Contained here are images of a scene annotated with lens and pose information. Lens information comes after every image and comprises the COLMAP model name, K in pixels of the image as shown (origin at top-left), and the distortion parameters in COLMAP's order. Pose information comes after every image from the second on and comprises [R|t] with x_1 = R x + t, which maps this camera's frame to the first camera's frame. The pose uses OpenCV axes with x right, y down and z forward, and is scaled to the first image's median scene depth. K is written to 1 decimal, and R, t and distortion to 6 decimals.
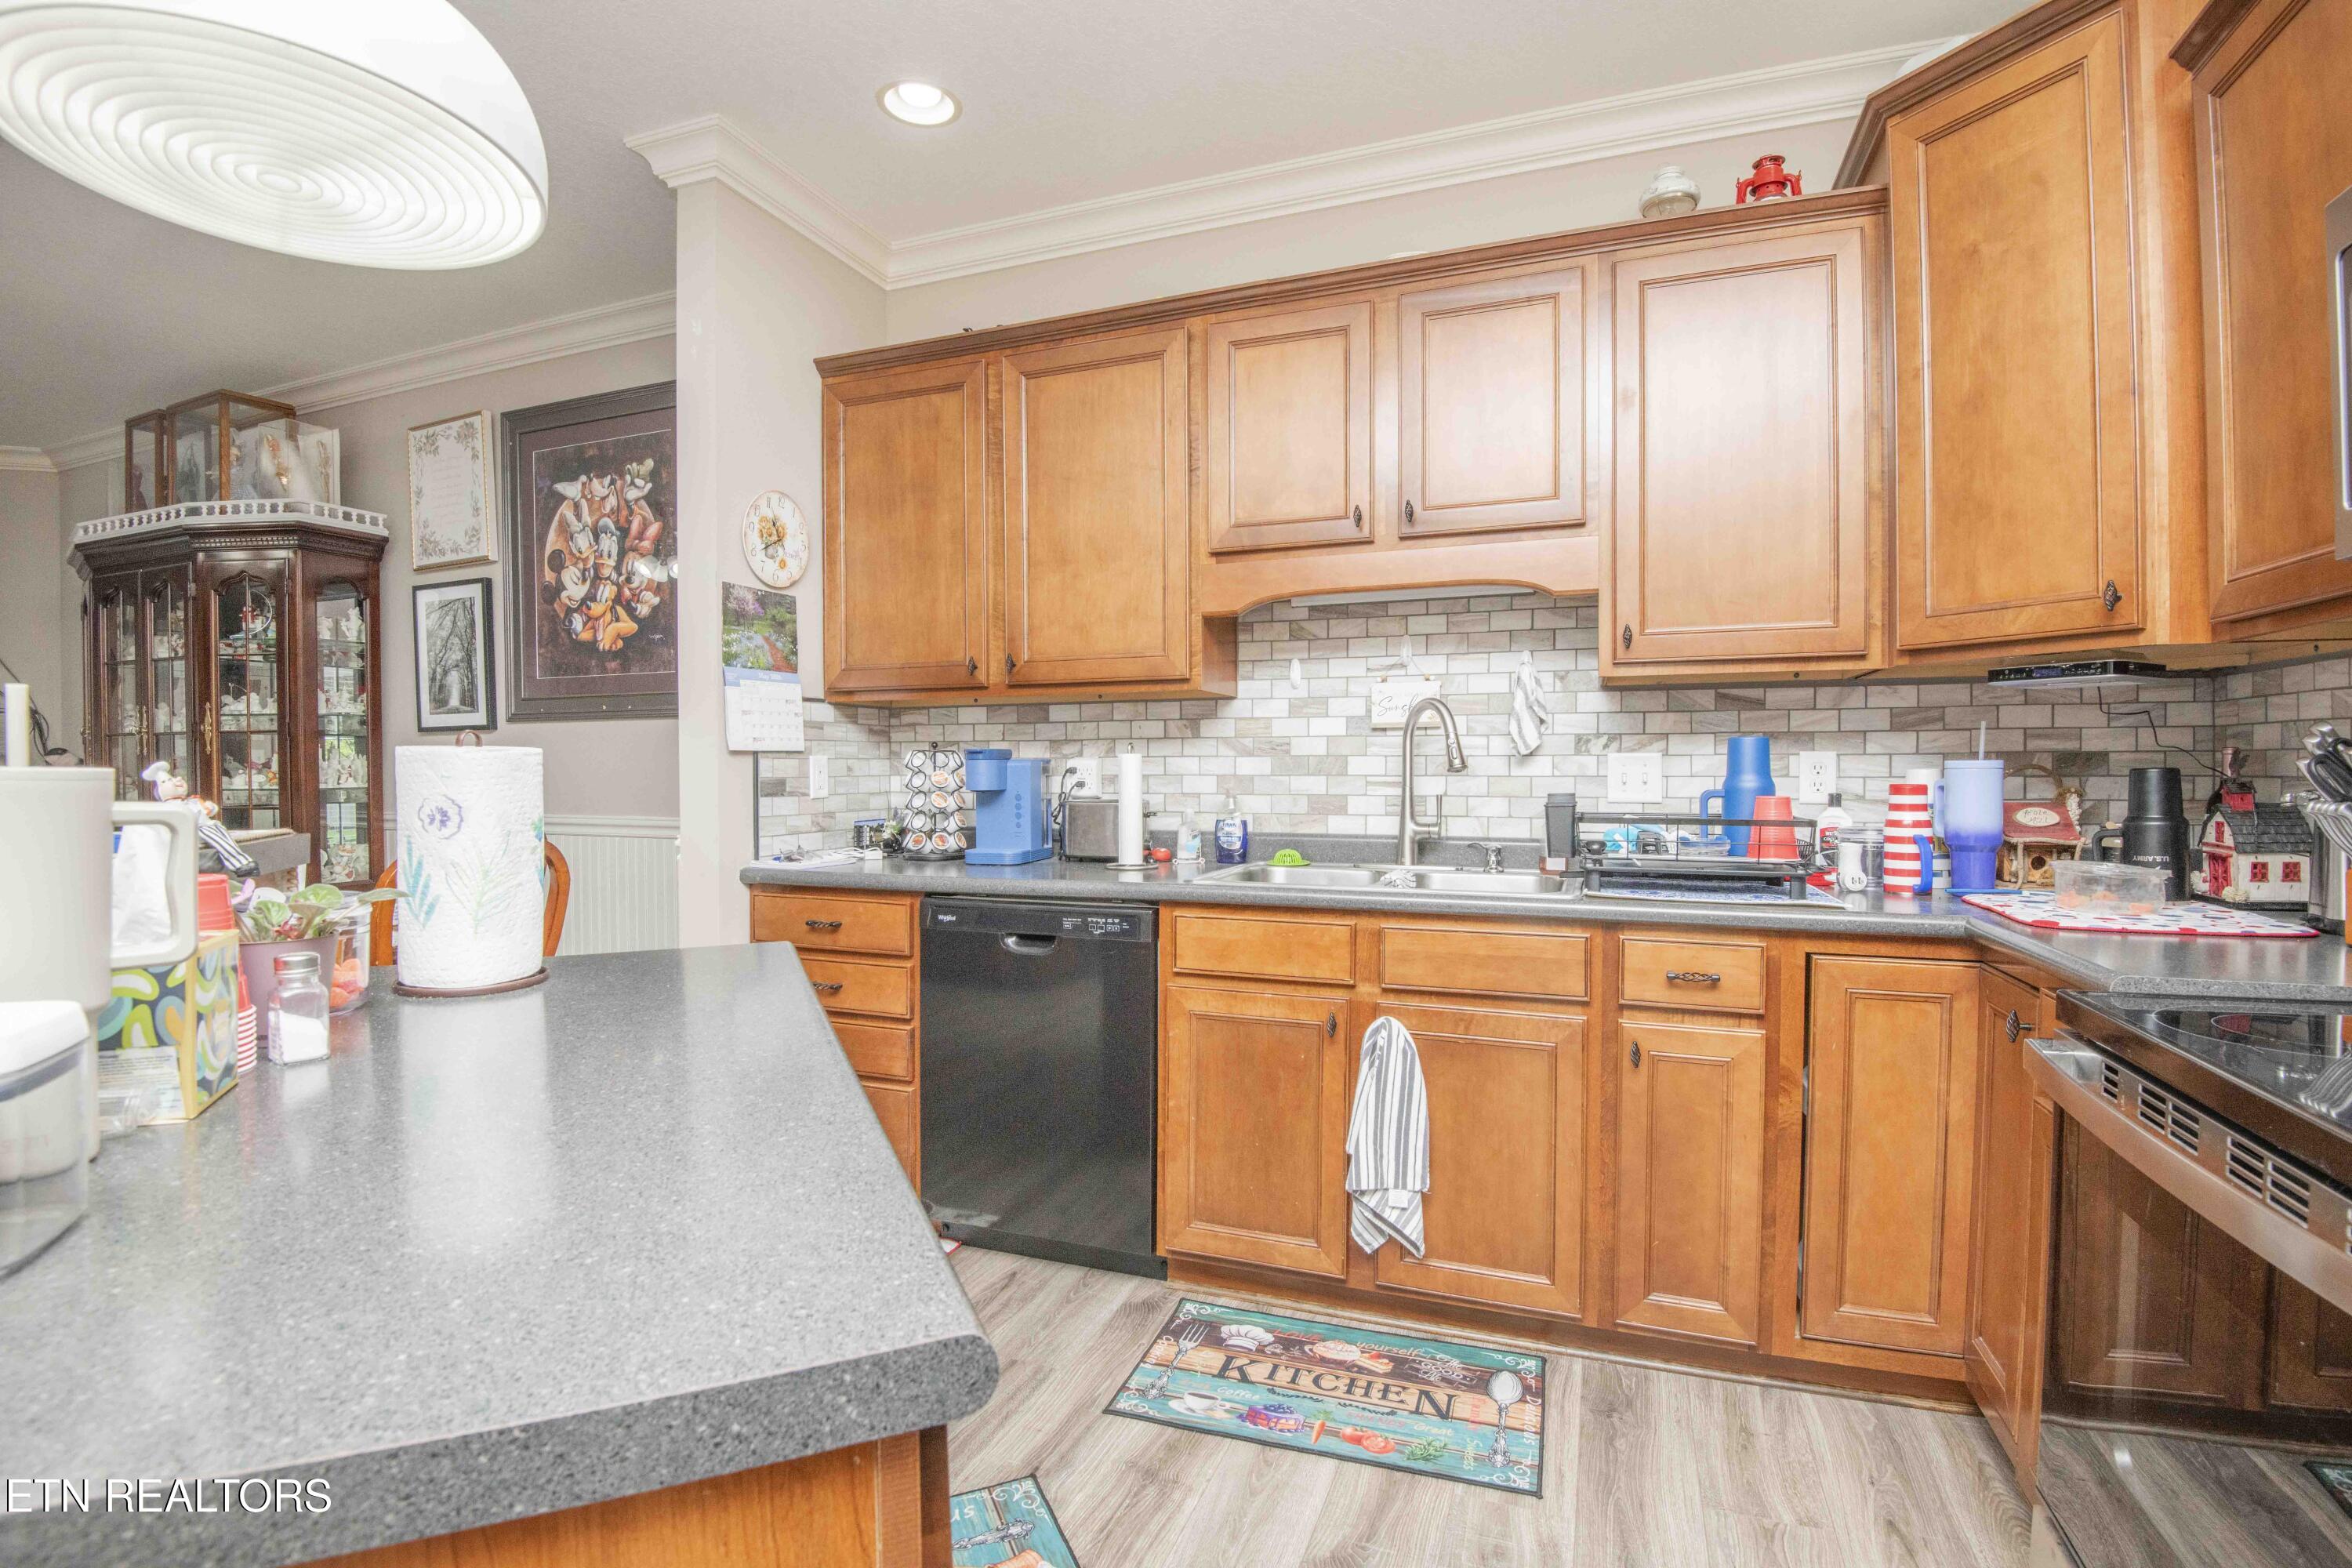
lens RADIAL K [[1090.3, 0, 1186.3], [0, 1090.3, 780.1], [0, 0, 1]] dist [-0.001752, -0.028008]
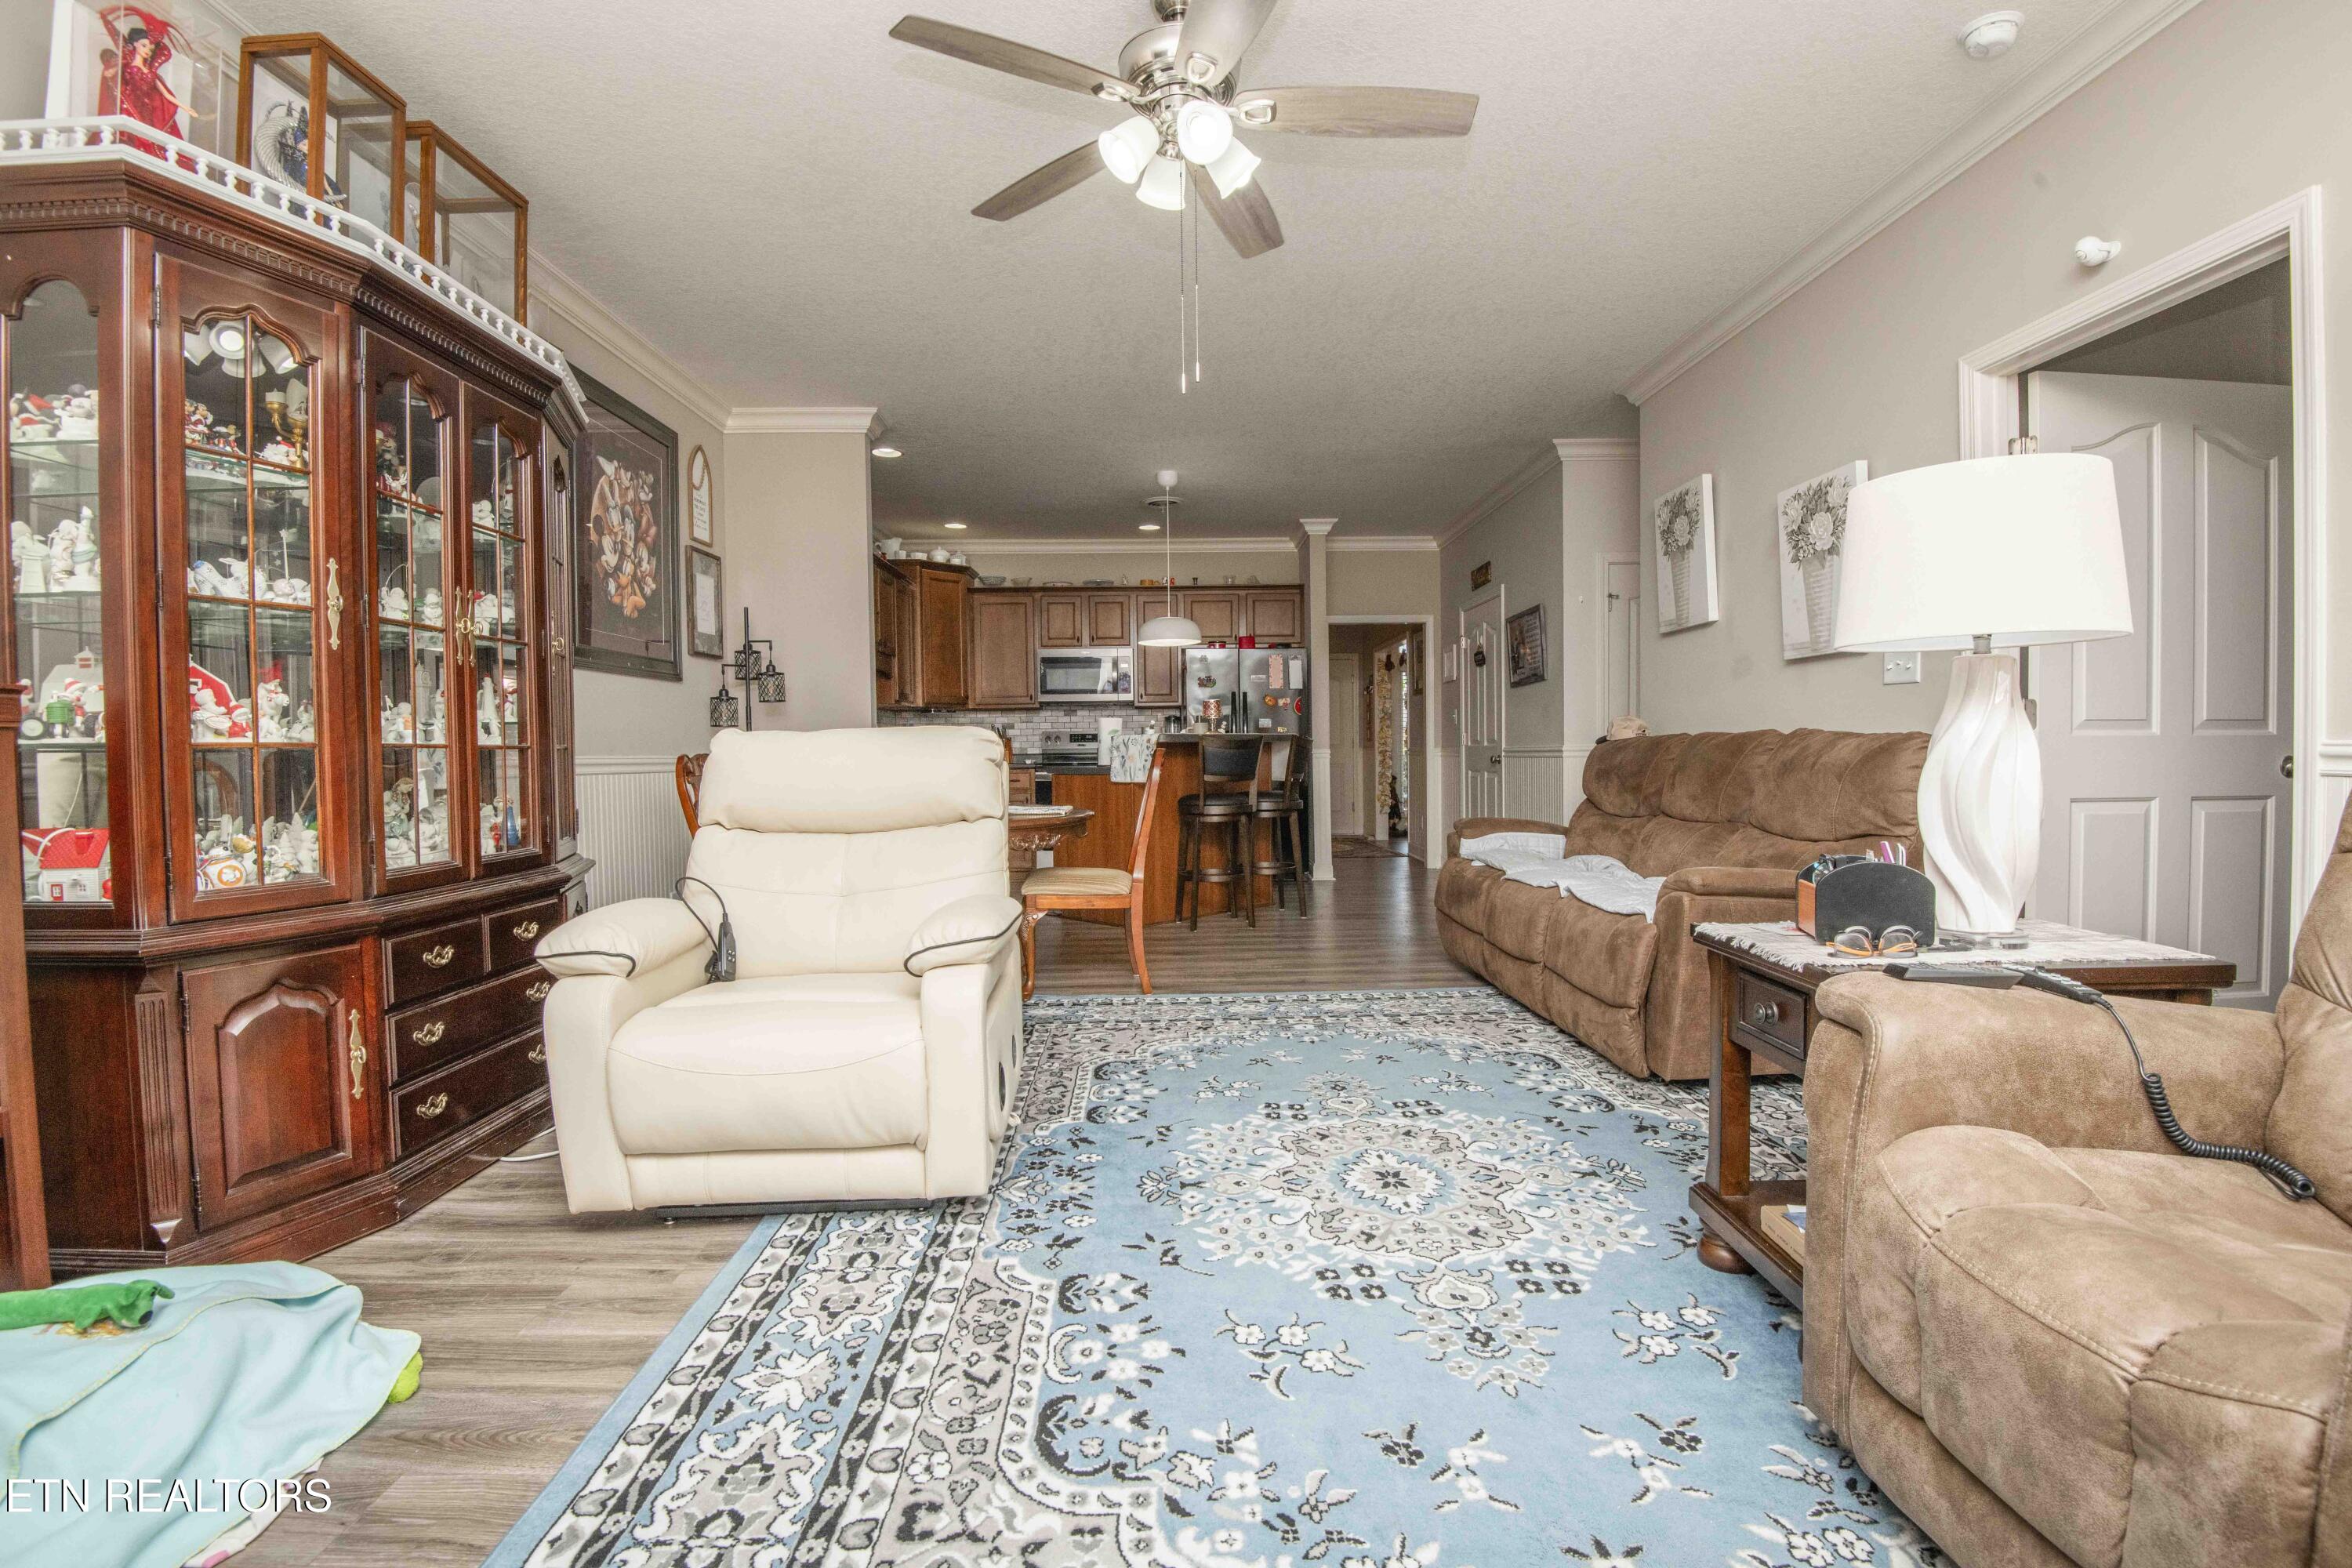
lens RADIAL K [[1090.3, 0, 1186.3], [0, 1090.3, 780.1], [0, 0, 1]] dist [-0.001752, -0.028008]
pose [[-0.373932, -0.015224, 0.927331, -2.647274], [0.028115, 0.999220, 0.027742, 0.061304], [-0.927030, 0.036446, -0.373212, 1.255632]]
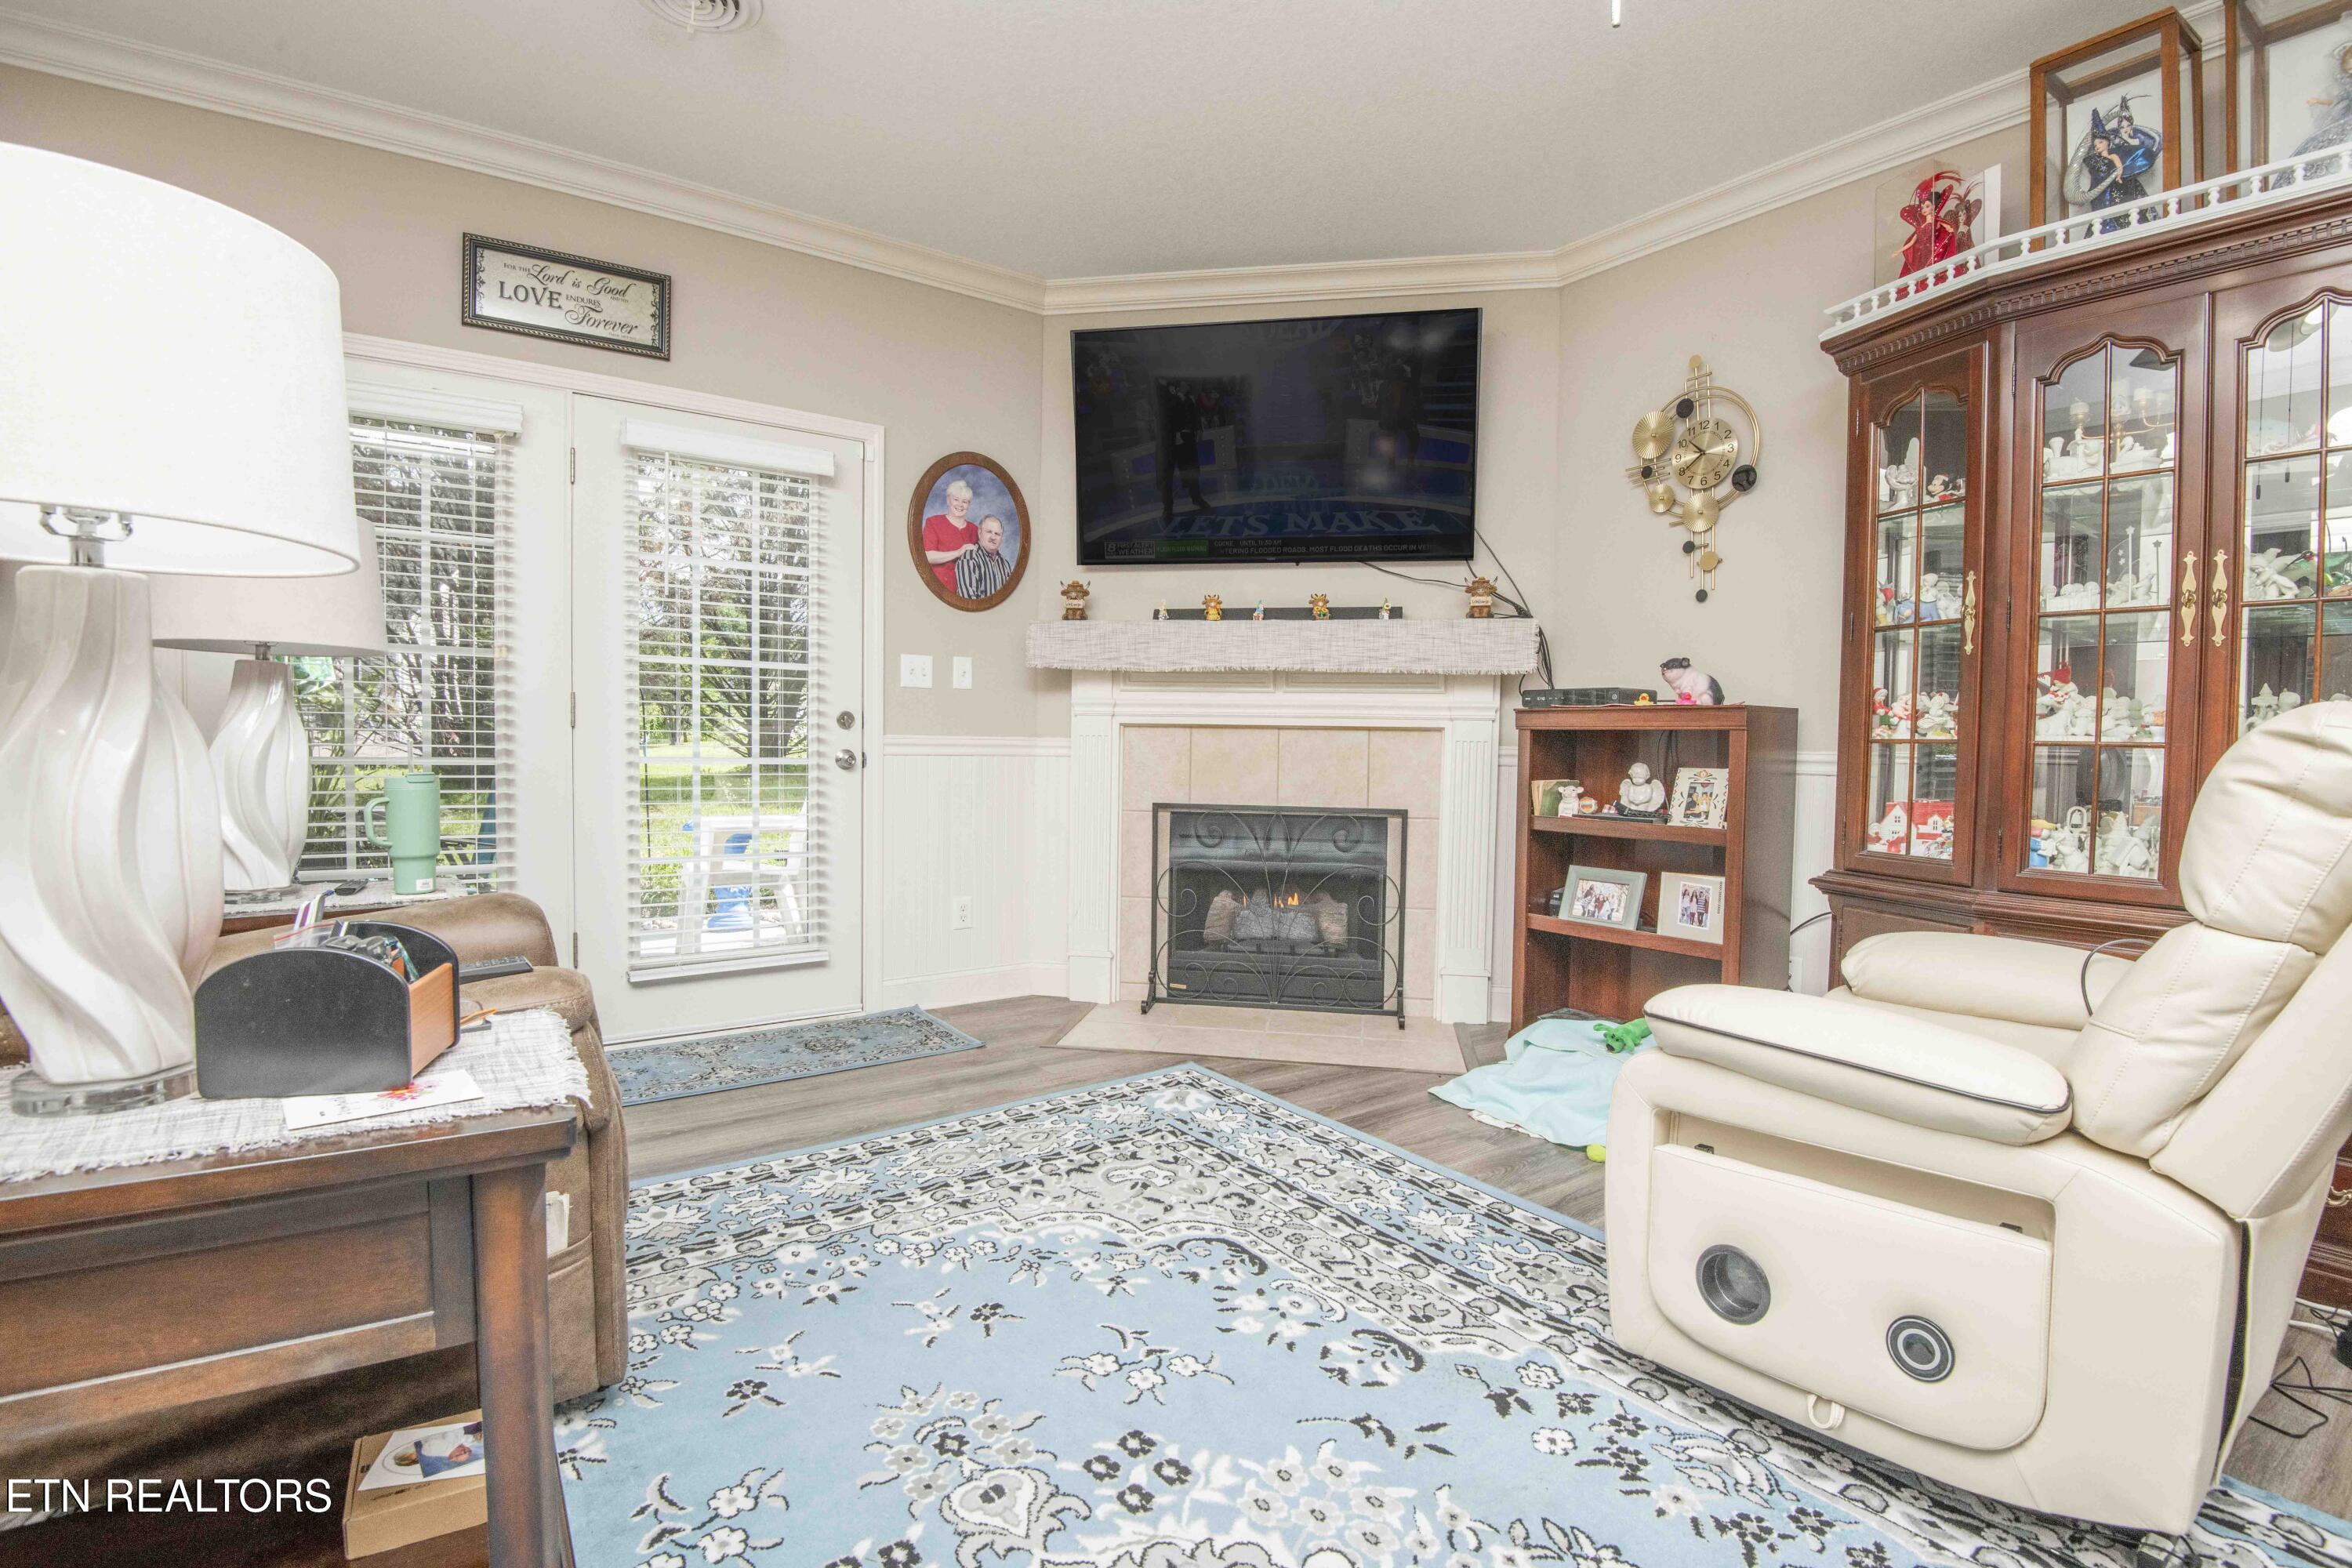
lens RADIAL K [[1090.3, 0, 1186.3], [0, 1090.3, 780.1], [0, 0, 1]] dist [-0.001752, -0.028008]
pose [[0.833326, 0.042303, -0.551161, -1.668427], [-0.031543, 0.999082, 0.028991, 0.065190], [0.551881, -0.006774, 0.833895, 0.422035]]
